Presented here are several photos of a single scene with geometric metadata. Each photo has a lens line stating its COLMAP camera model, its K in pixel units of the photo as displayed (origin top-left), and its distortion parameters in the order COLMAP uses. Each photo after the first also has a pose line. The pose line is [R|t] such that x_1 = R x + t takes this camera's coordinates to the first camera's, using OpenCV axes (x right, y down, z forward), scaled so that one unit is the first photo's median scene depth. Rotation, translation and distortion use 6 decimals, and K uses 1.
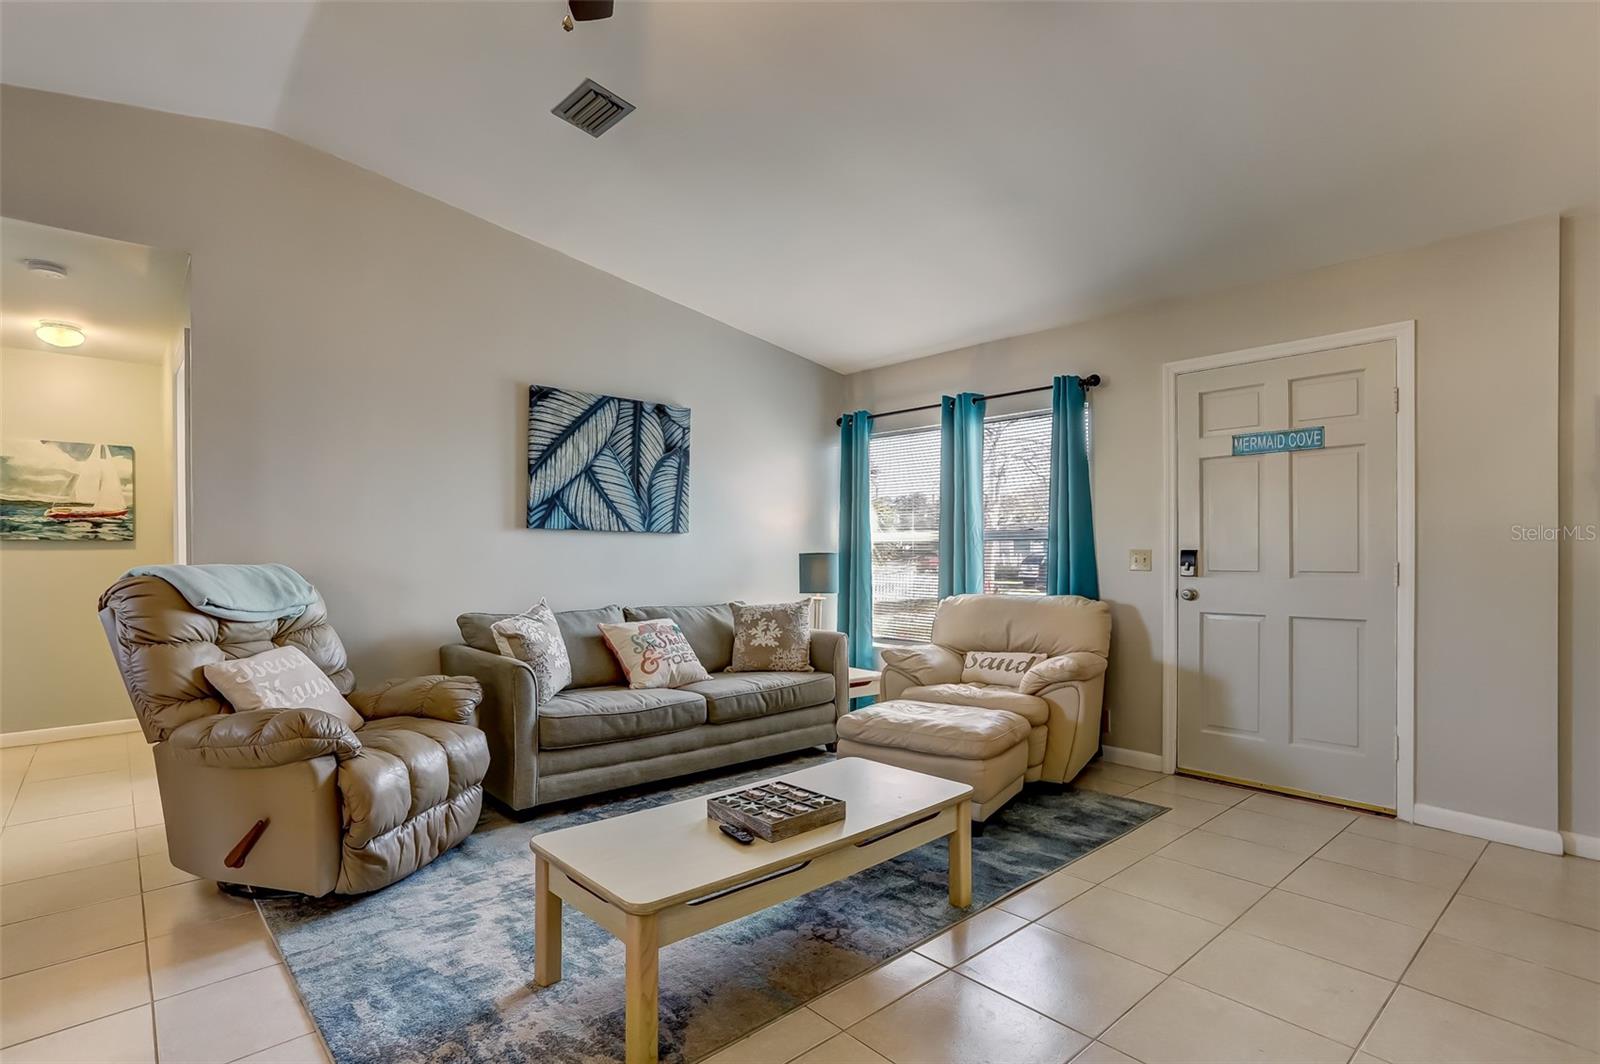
lens RADIAL K [[793.8, 0, 781.3], [0, 793.8, 557.1], [0, 0, 1]] dist [-0.056231, 0.032666]
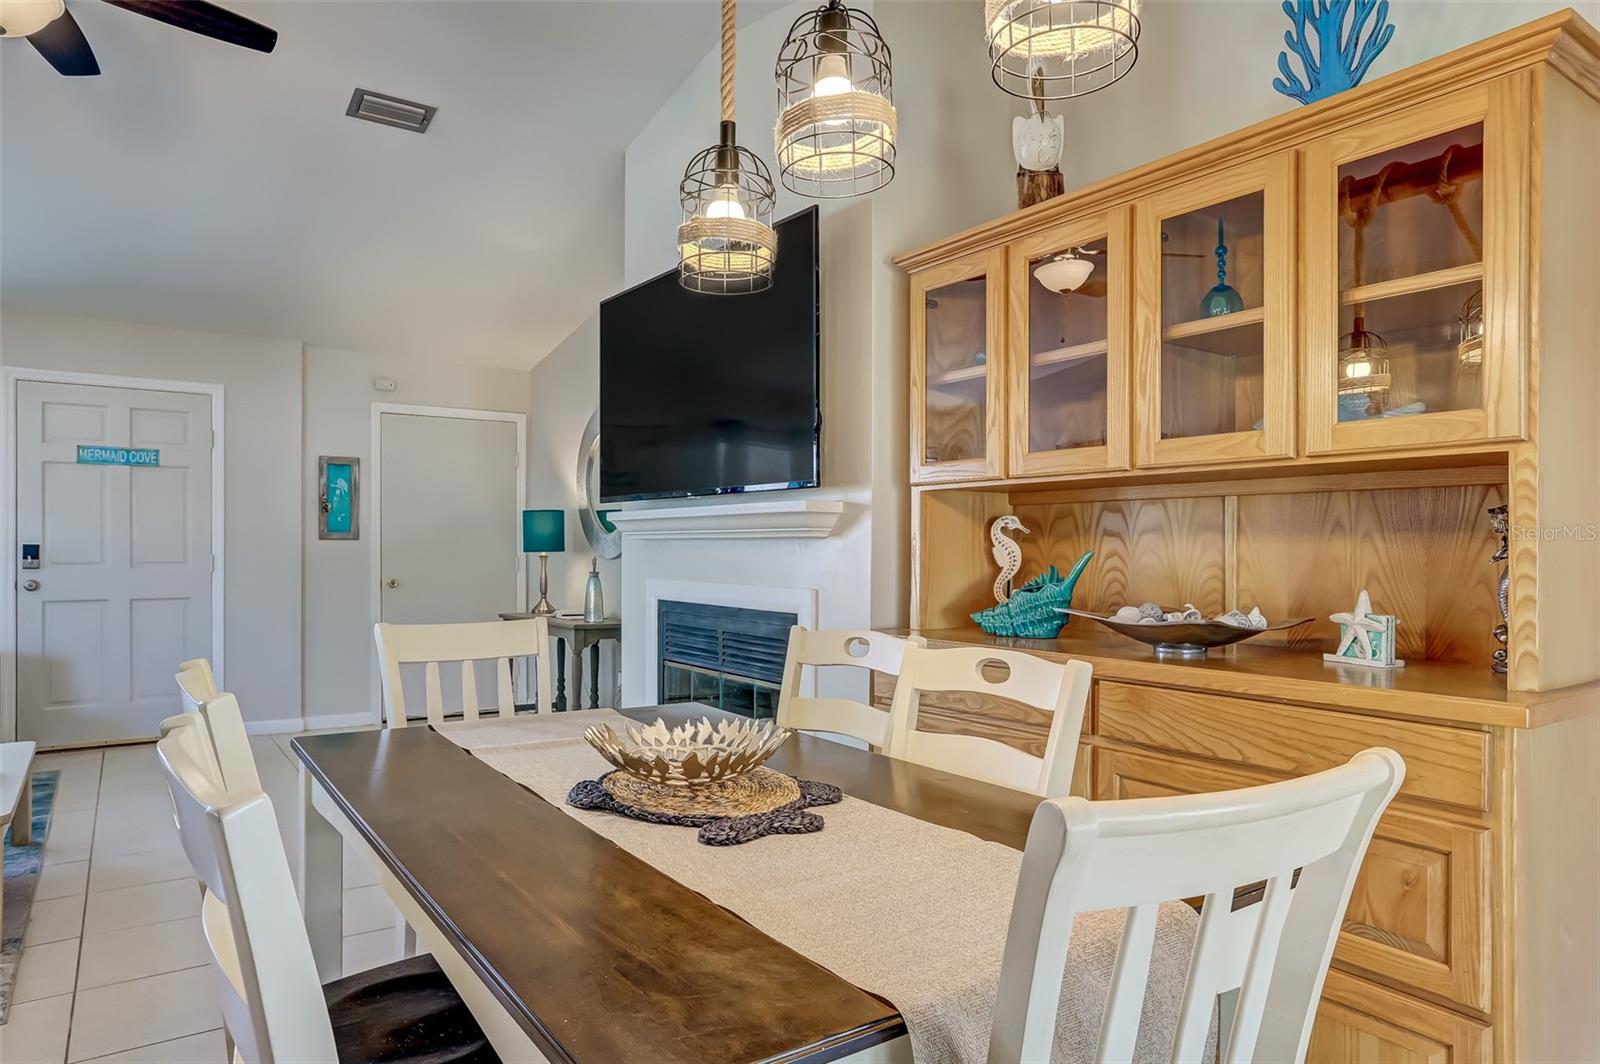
lens RADIAL K [[967.7, 0, 783.3], [0, 967.7, 556.6], [0, 0, 1]] dist [-0.049876, 0.041925]
pose [[0.112475, -0.003042, 0.993650, -0.624680], [0.003172, 0.999991, 0.002702, 0.006797], [-0.993649, 0.002848, 0.112484, -0.168234]]
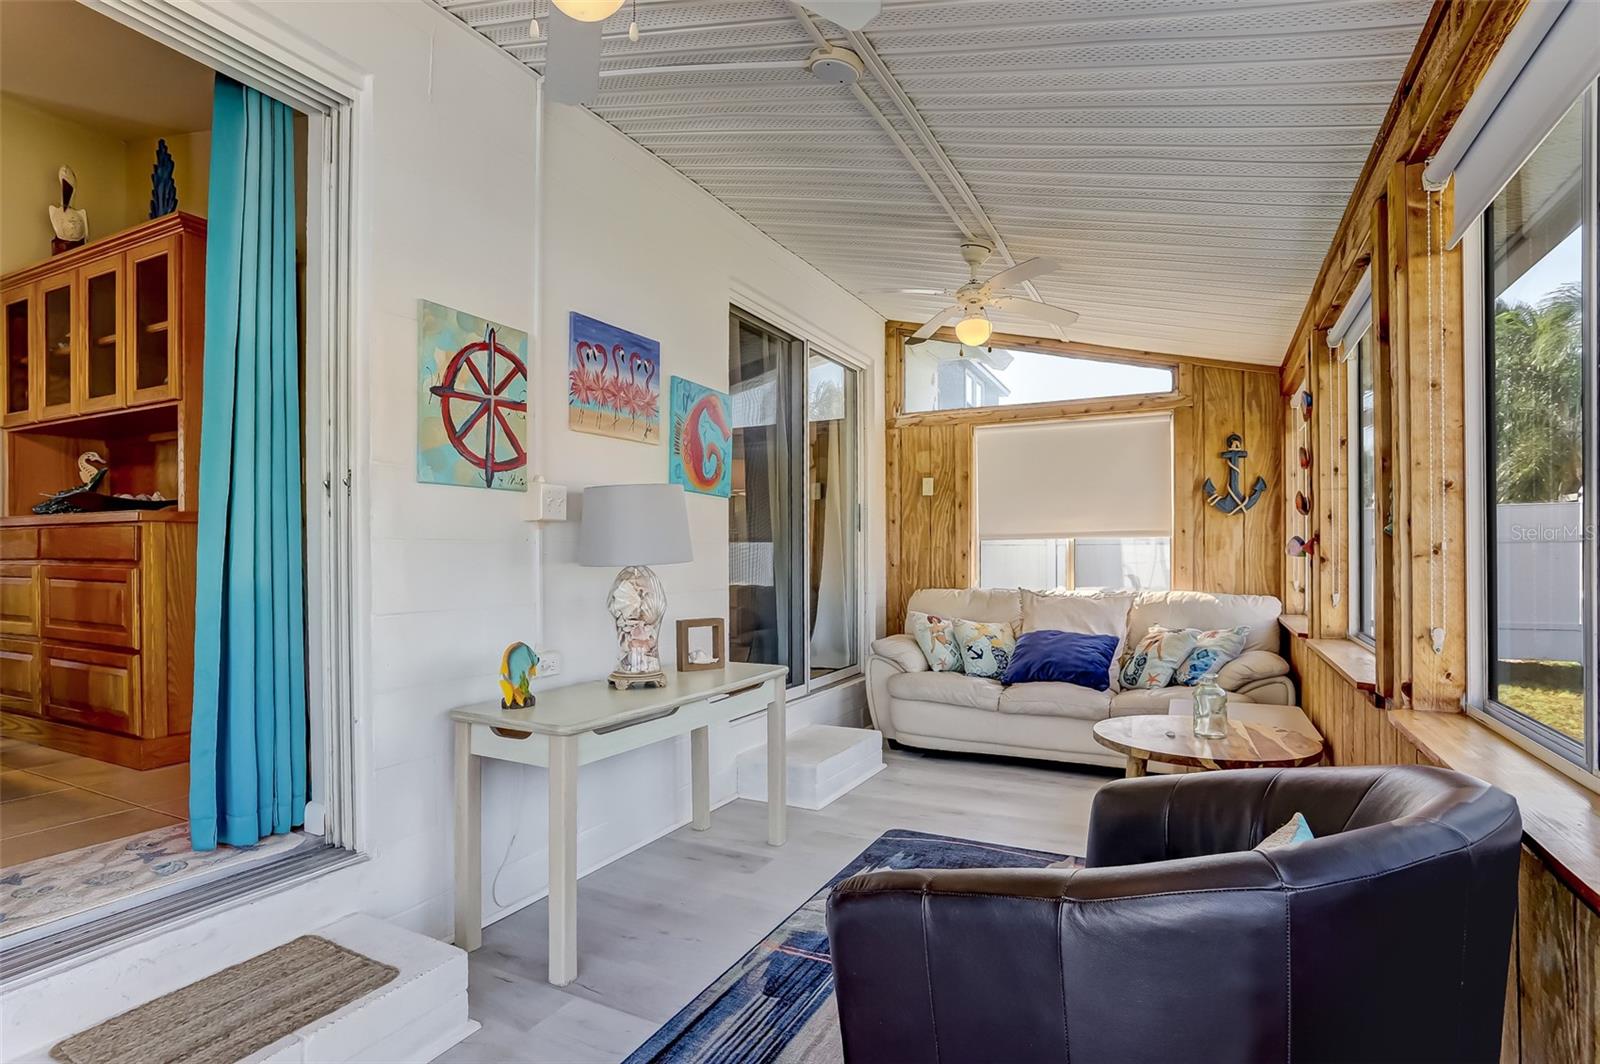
lens RADIAL K [[823.0, 0, 781.0], [0, 823.0, 554.2], [0, 0, 1]] dist [-0.062413, 0.040360]
pose [[-0.357547, -0.001088, 0.933894, -1.050554], [0.011505, 0.999918, 0.005570, 0.097442], [-0.933824, 0.012736, -0.357505, -0.635669]]
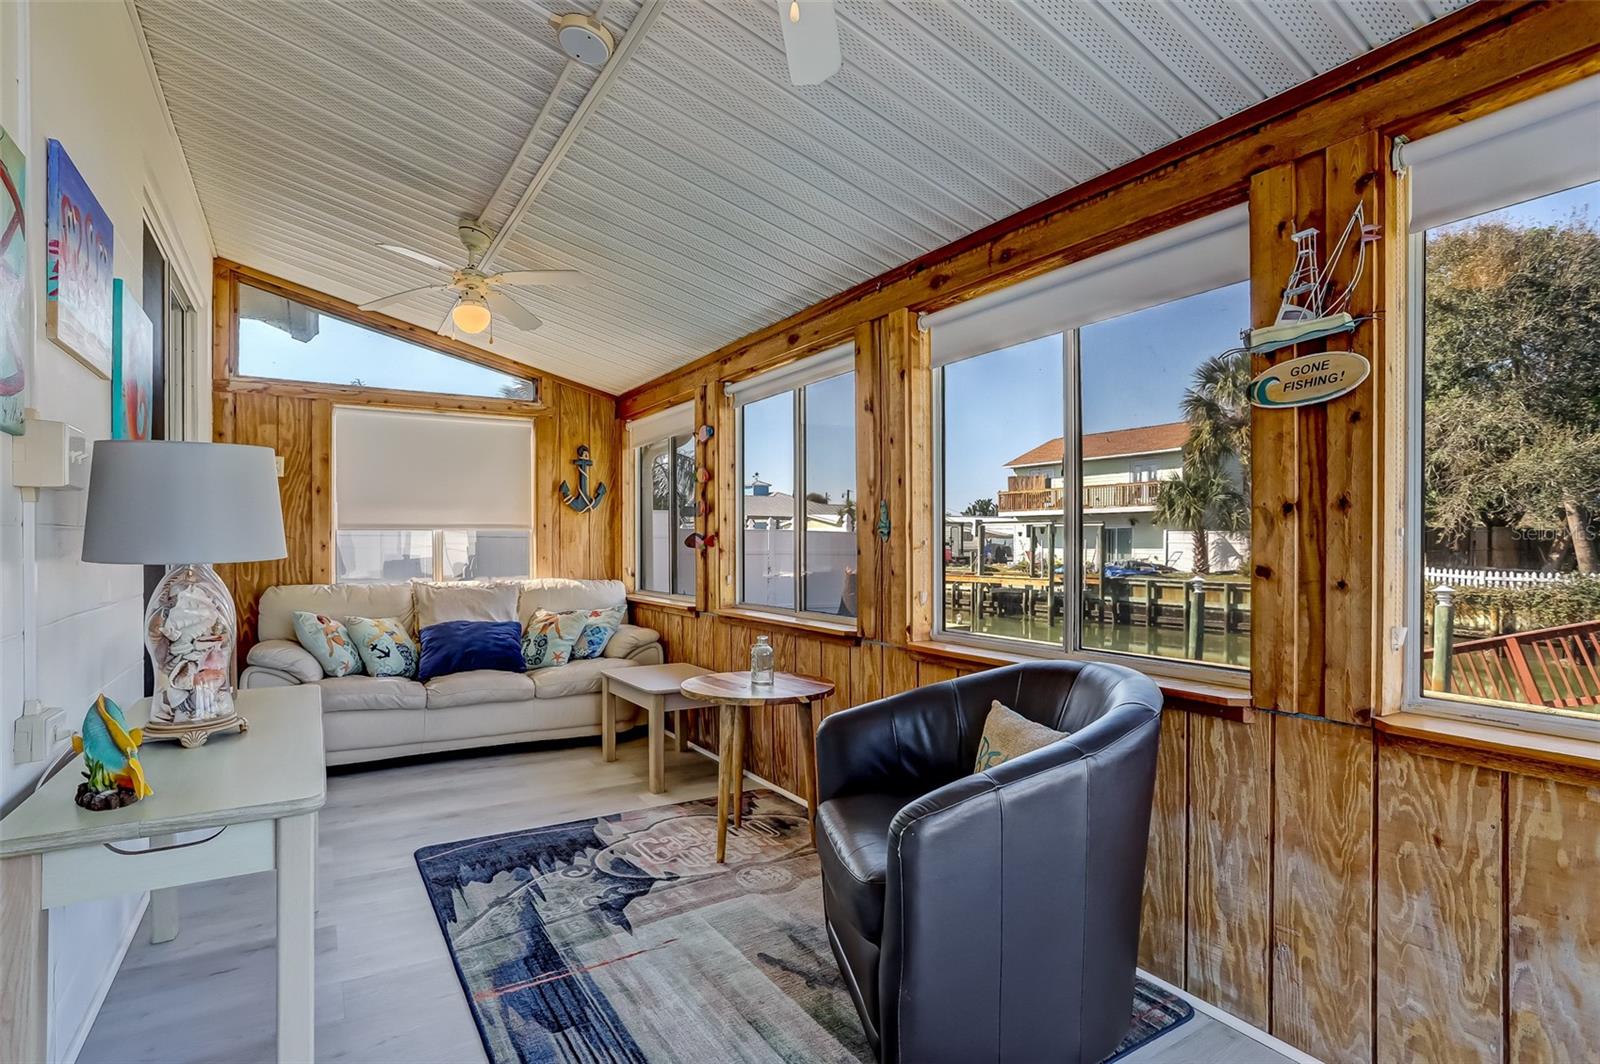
lens RADIAL K [[792.2, 0, 778.7], [0, 792.2, 545.3], [0, 0, 1]] dist [-0.059572, 0.033458]
pose [[-0.984405, -0.003774, 0.175875, -0.789794], [-0.001854, 0.999937, 0.011079, 0.094610], [-0.175906, 0.010580, -0.984350, -0.409790]]
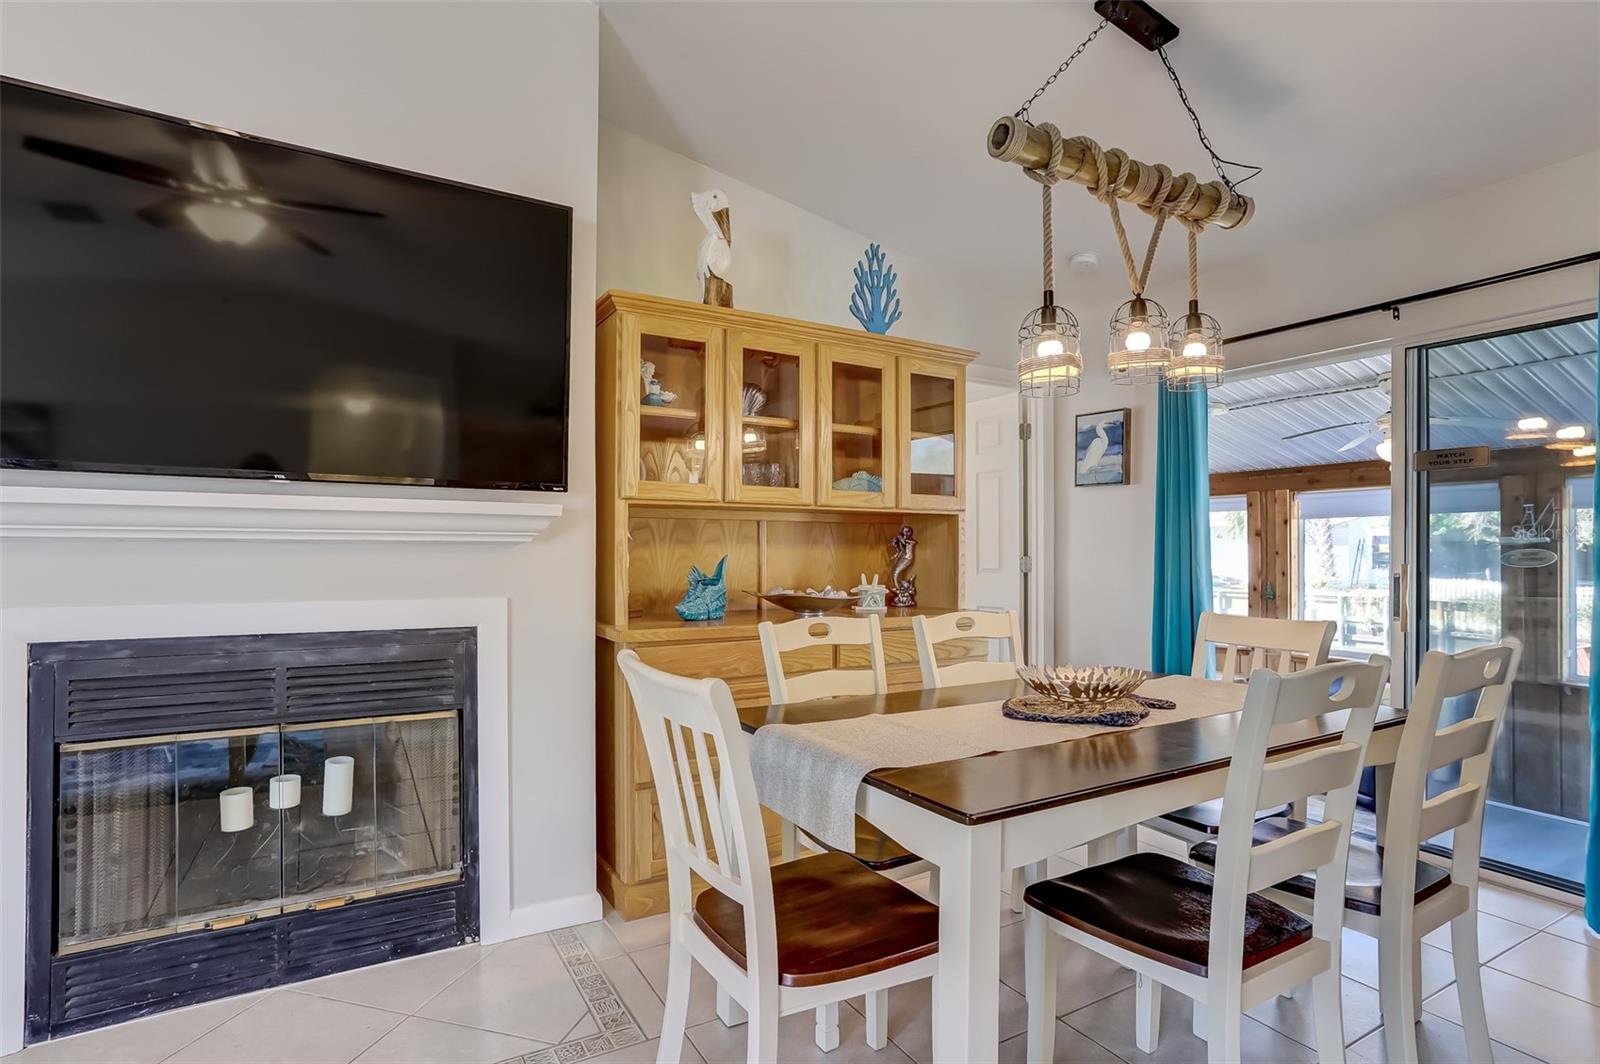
lens RADIAL K [[796.8, 0, 781.0], [0, 796.8, 547.5], [0, 0, 1]] dist [-0.043288, 0.026598]
pose [[-0.980292, 0.000637, 0.197555, -0.206319], [0.001387, 0.999992, 0.003653, -0.003283], [-0.197551, 0.003855, -0.980285, 0.389417]]
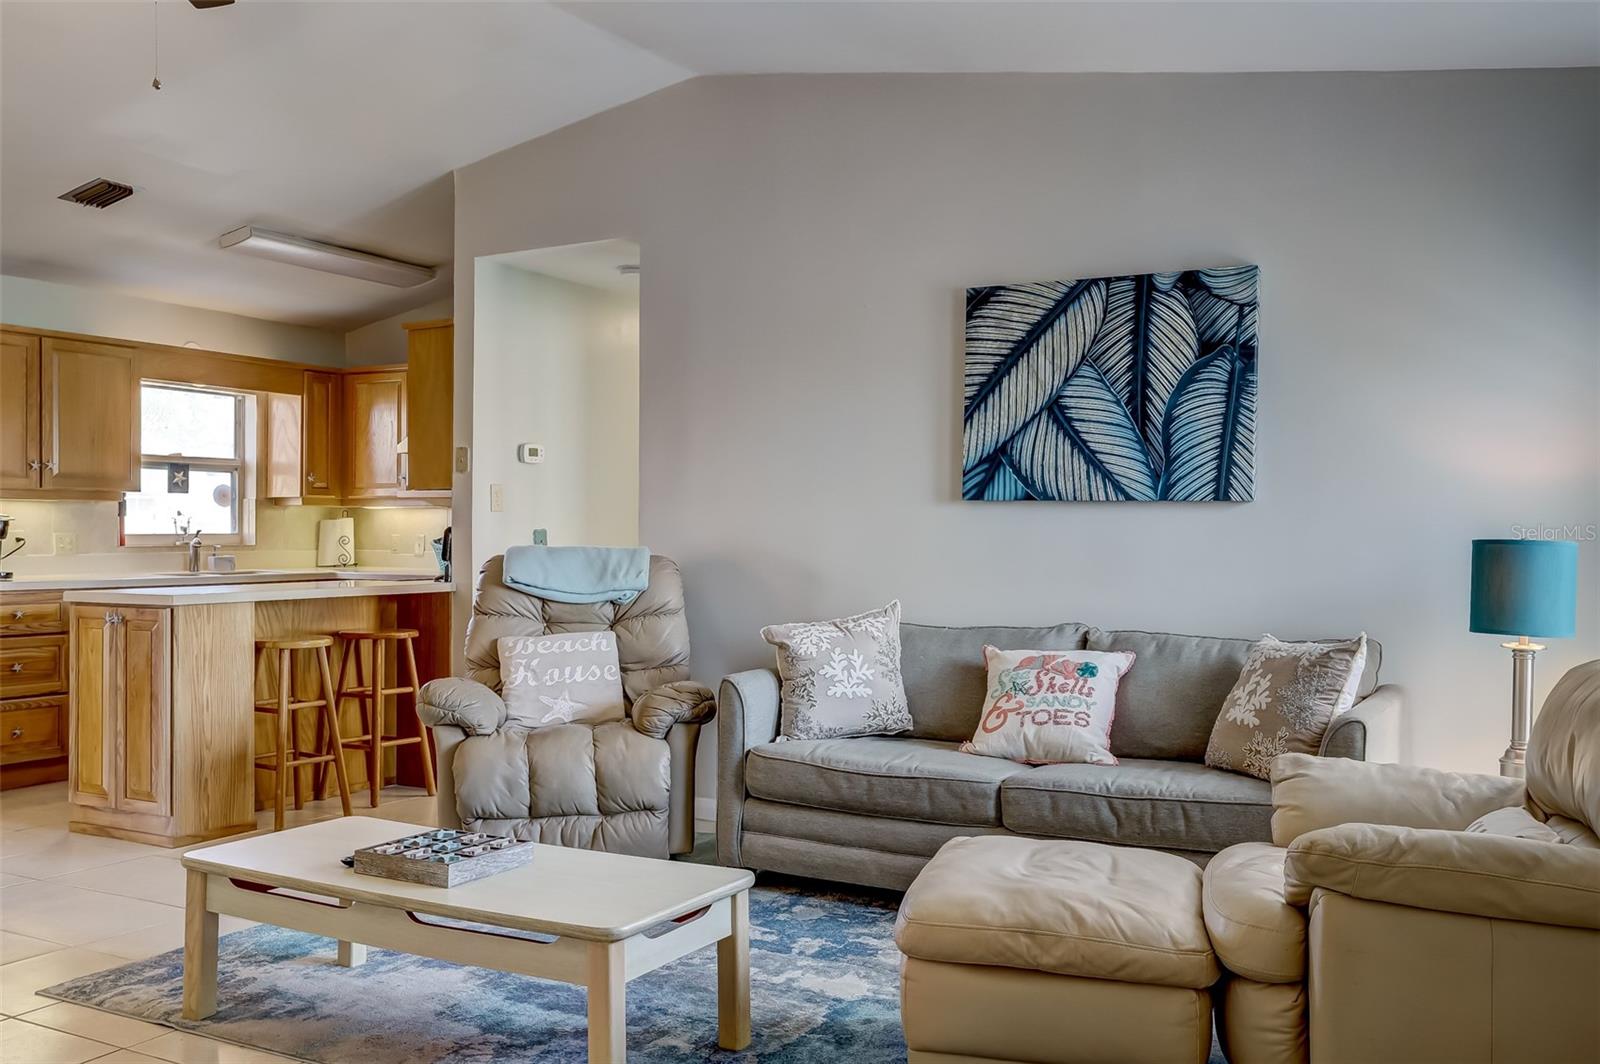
lens RADIAL K [[1413.9, 0, 793.5], [0, 1413.9, 525.4], [0, 0, 1]] dist [0.007141, 0.014297]
pose [[0.318901, -0.005604, -0.947772, 0.775040], [-0.011029, 0.999893, -0.009623, -0.001739], [0.947724, 0.013522, 0.318805, 0.465813]]
